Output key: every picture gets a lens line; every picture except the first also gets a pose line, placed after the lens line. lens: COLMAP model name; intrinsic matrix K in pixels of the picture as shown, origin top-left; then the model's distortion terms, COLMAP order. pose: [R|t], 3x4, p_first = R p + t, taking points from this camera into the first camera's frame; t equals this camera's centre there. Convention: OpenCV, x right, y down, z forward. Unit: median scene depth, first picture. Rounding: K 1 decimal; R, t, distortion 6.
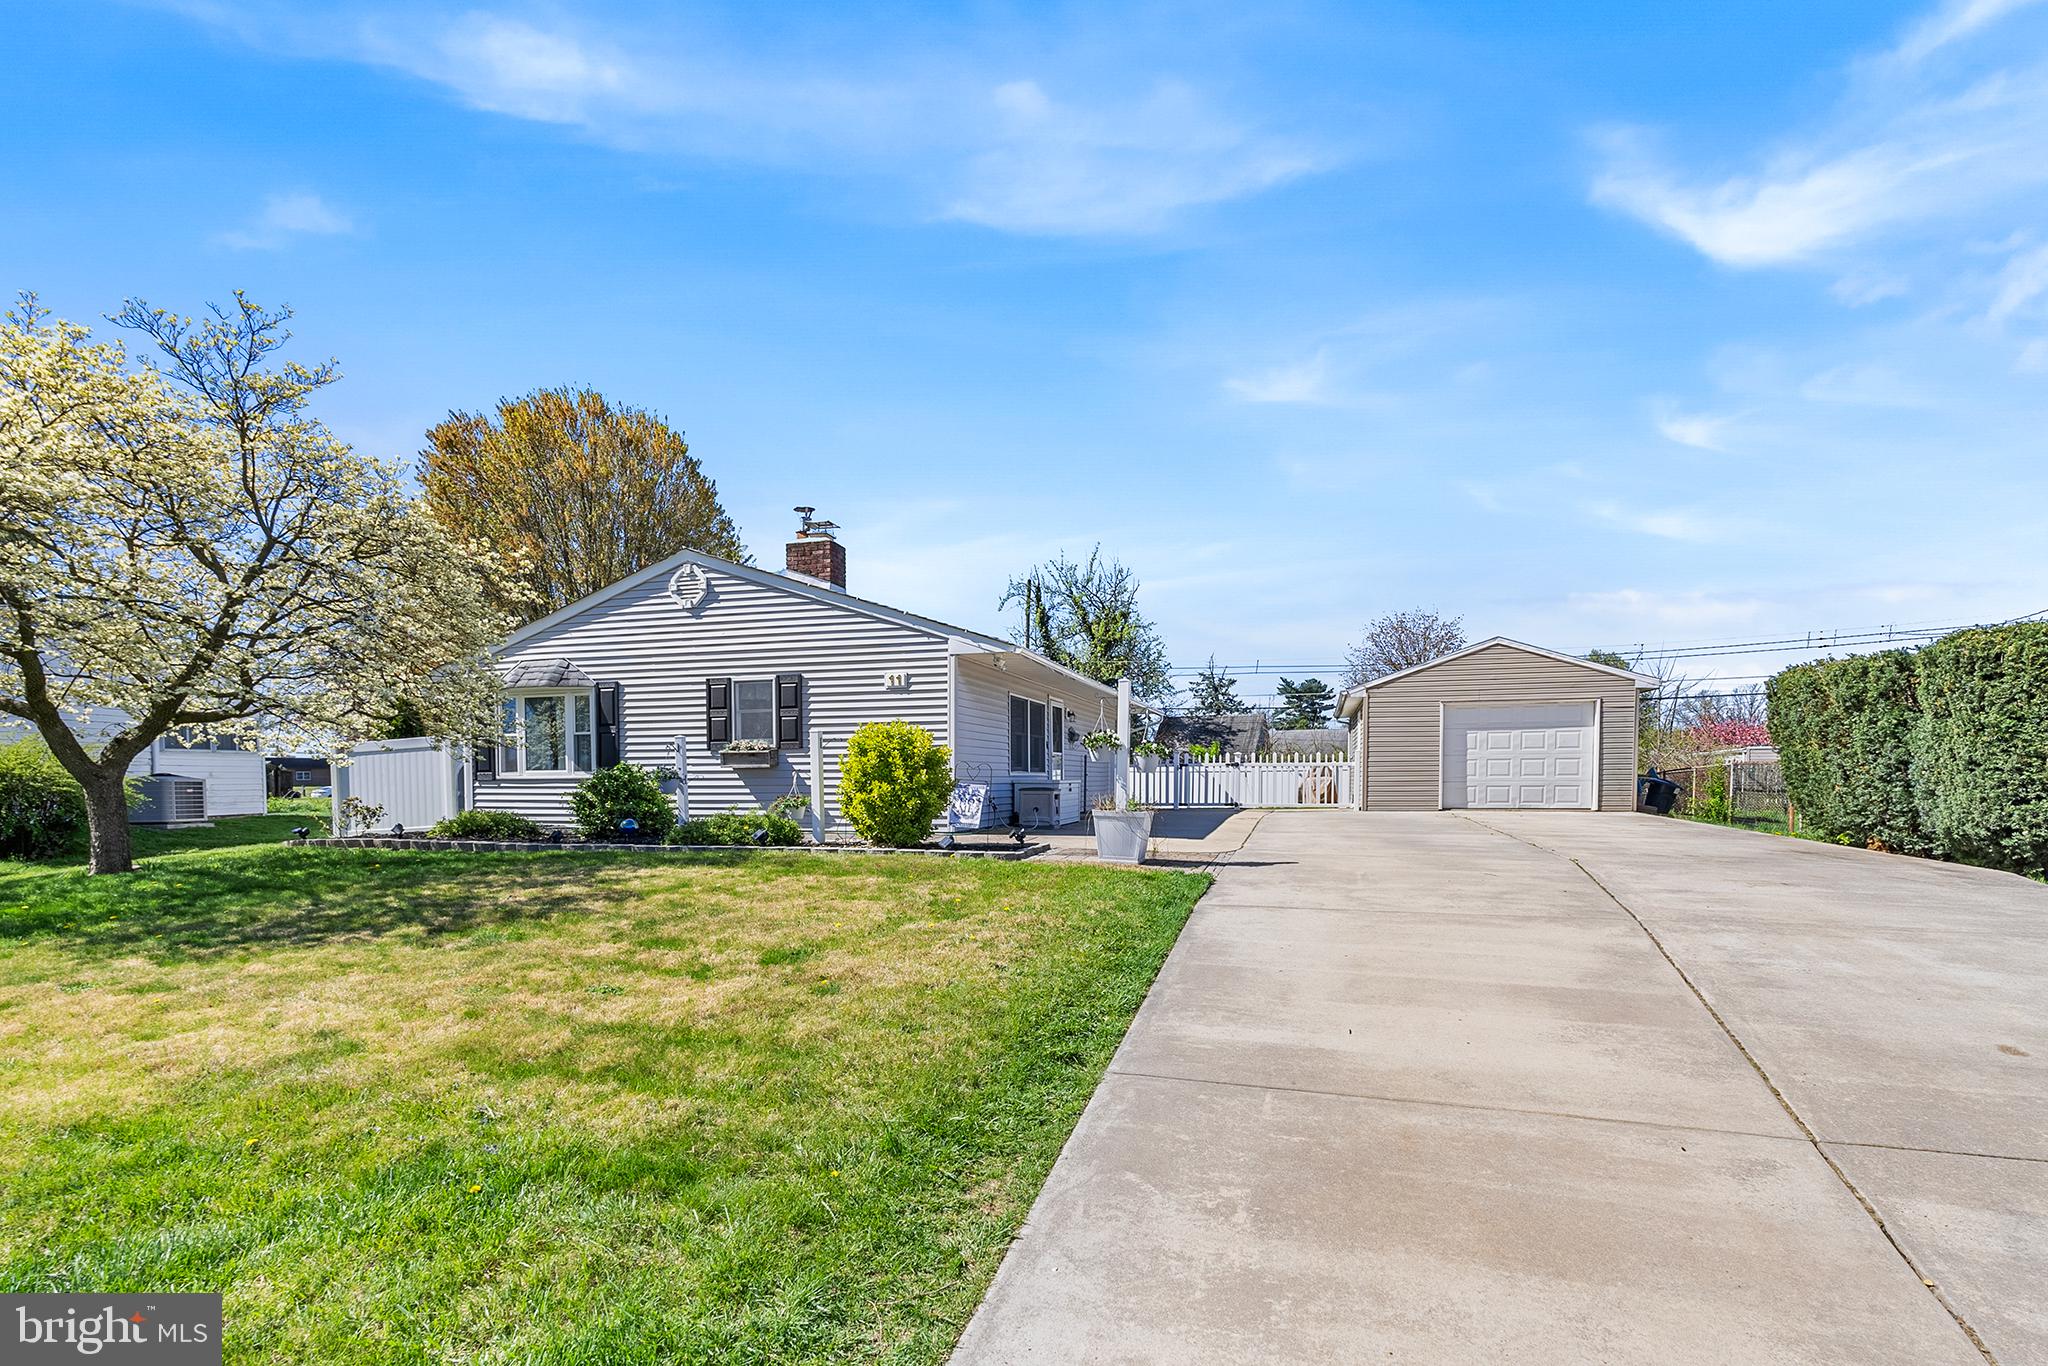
lens RADIAL K [[894.5, 0, 1019.6], [0, 894.5, 794.4], [0, 0, 1]] dist [0.002440, -0.000822]
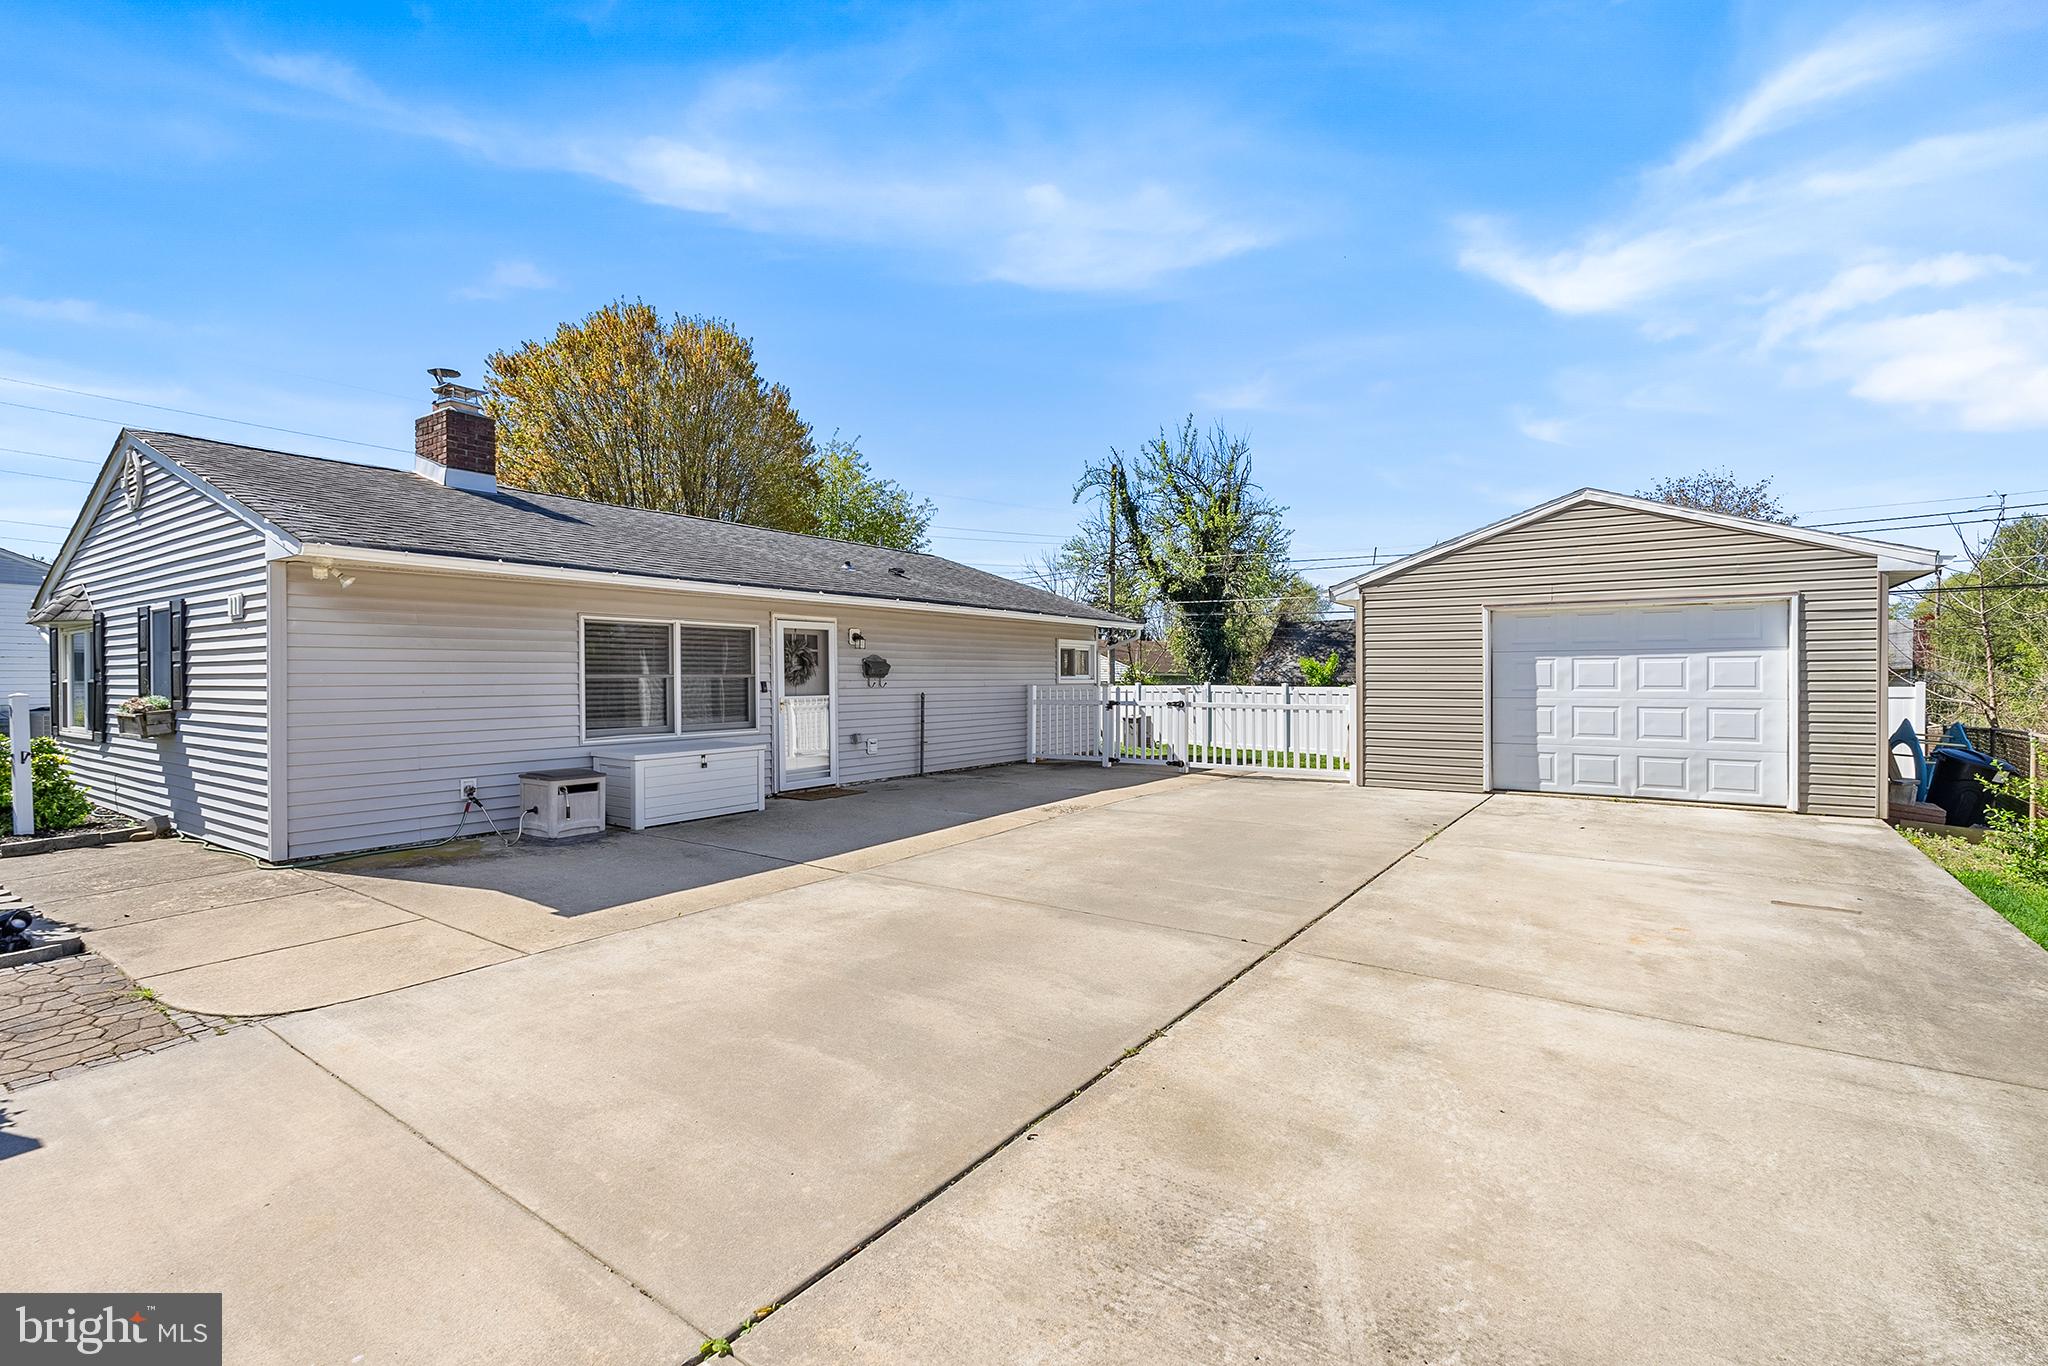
lens RADIAL K [[894.5, 0, 982.8], [0, 894.5, 676.5], [0, 0, 1]] dist [0.002440, -0.000822]
pose [[0.954178, 0.000335, -0.299238, 0.353093], [-0.007335, 0.999725, -0.022270, -0.044837], [0.299148, 0.023444, 0.953919, 0.366840]]
